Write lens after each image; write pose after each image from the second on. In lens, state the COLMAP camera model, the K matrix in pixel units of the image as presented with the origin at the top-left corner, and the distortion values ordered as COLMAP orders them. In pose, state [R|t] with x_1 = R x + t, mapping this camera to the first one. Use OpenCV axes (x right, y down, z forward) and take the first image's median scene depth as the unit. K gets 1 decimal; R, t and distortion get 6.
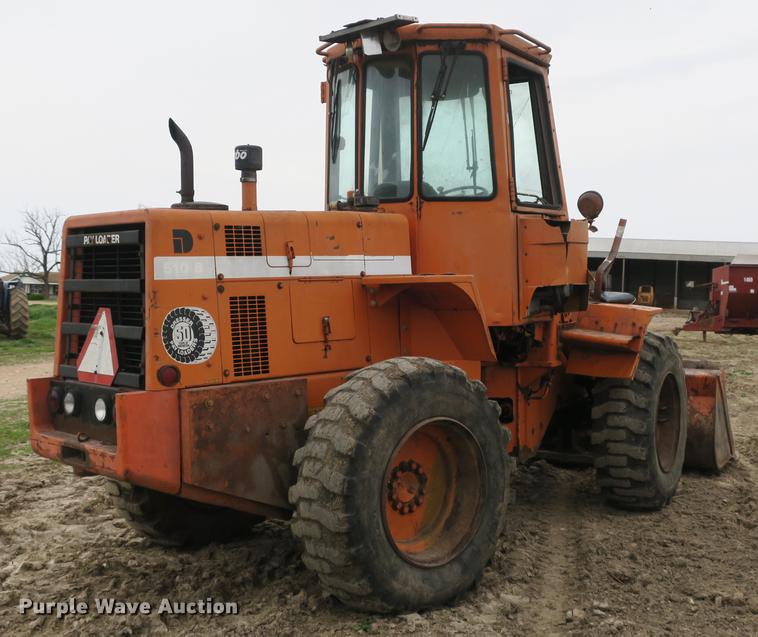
lens RADIAL K [[950.4, 0, 401.9], [0, 950.4, 328.6], [0, 0, 1]] dist [-0.015924, 0.000000]
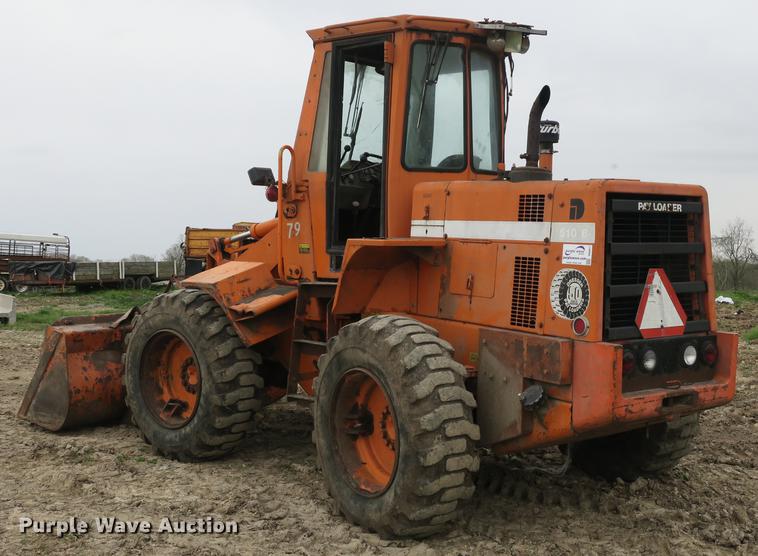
lens RADIAL K [[926.1, 0, 460.4], [0, 926.1, 277.0], [0, 0, 1]] dist [-0.013036, 0.000000]
pose [[0.123660, -0.045399, 0.991286, -1.415829], [0.042536, 0.998277, 0.040413, -0.065425], [-0.991413, 0.037168, 0.125378, 1.091706]]
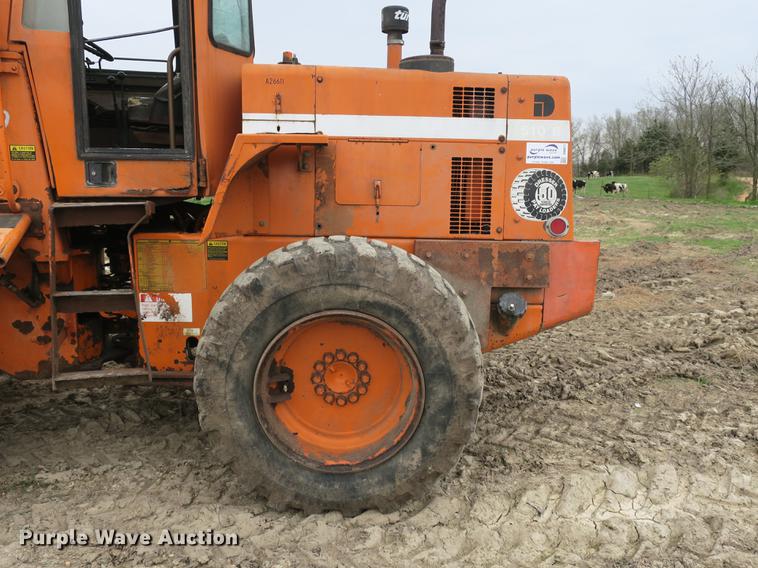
lens RADIAL K [[668.3, 0, 380.7], [0, 668.3, 284.1], [0, 0, 1]] dist [-0.009970, 0.004251]
pose [[-0.729209, -0.124872, 0.672801, -0.741250], [0.030387, 0.976330, 0.214141, -0.065184], [-0.683616, 0.176598, -0.708155, 1.759648]]
